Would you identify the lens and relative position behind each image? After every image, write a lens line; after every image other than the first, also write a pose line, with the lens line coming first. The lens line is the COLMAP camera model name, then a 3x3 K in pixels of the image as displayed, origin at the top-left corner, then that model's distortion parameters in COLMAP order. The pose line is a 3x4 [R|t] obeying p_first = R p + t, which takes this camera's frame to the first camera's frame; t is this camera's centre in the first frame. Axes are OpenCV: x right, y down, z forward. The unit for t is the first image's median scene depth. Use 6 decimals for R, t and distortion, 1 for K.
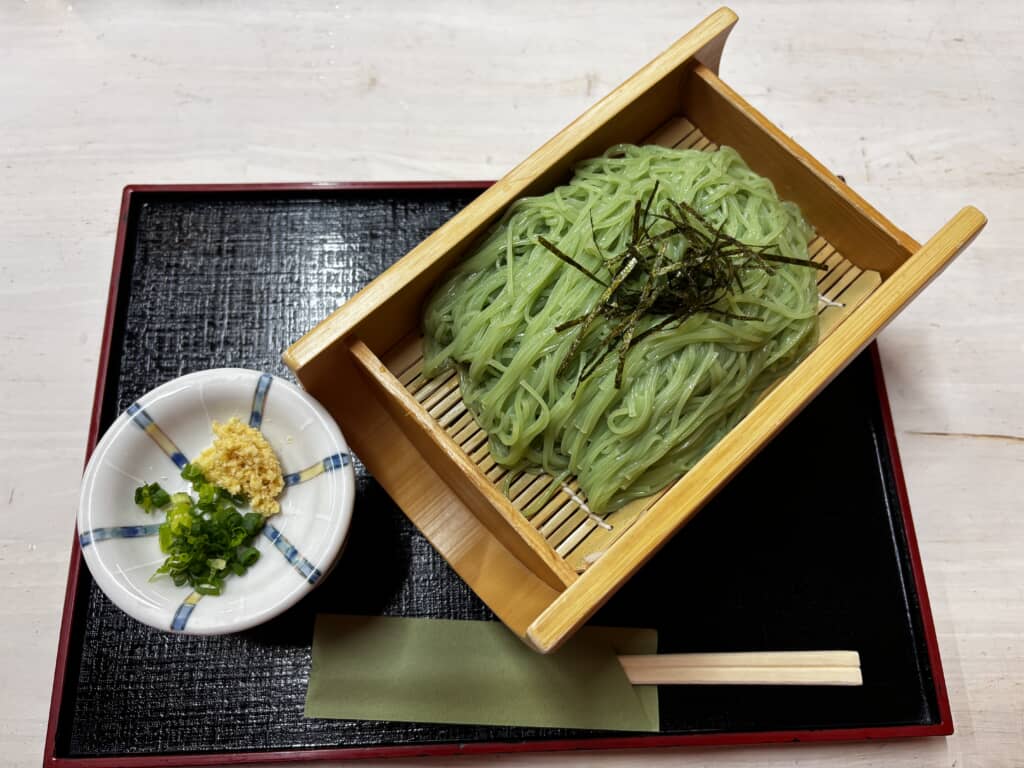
lens RADIAL K [[831.9, 0, 512.1], [0, 831.9, 365.8], [0, 0, 1]] dist [0.062099, -0.240676]
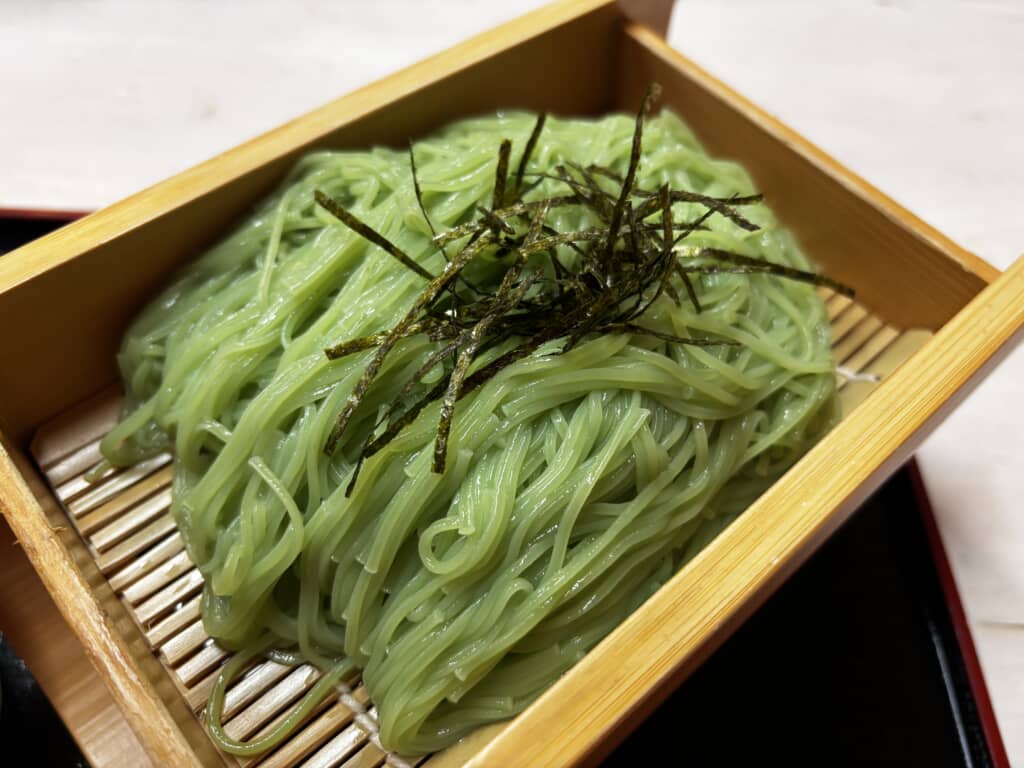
lens RADIAL K [[831.9, 0, 512.1], [0, 831.9, 365.8], [0, 0, 1]] dist [0.062099, -0.240676]
pose [[0.998833, 0.045077, 0.017353, 0.151662], [-0.039354, 0.967771, -0.248739, 0.081145], [-0.028006, 0.247766, 0.968415, 0.504228]]
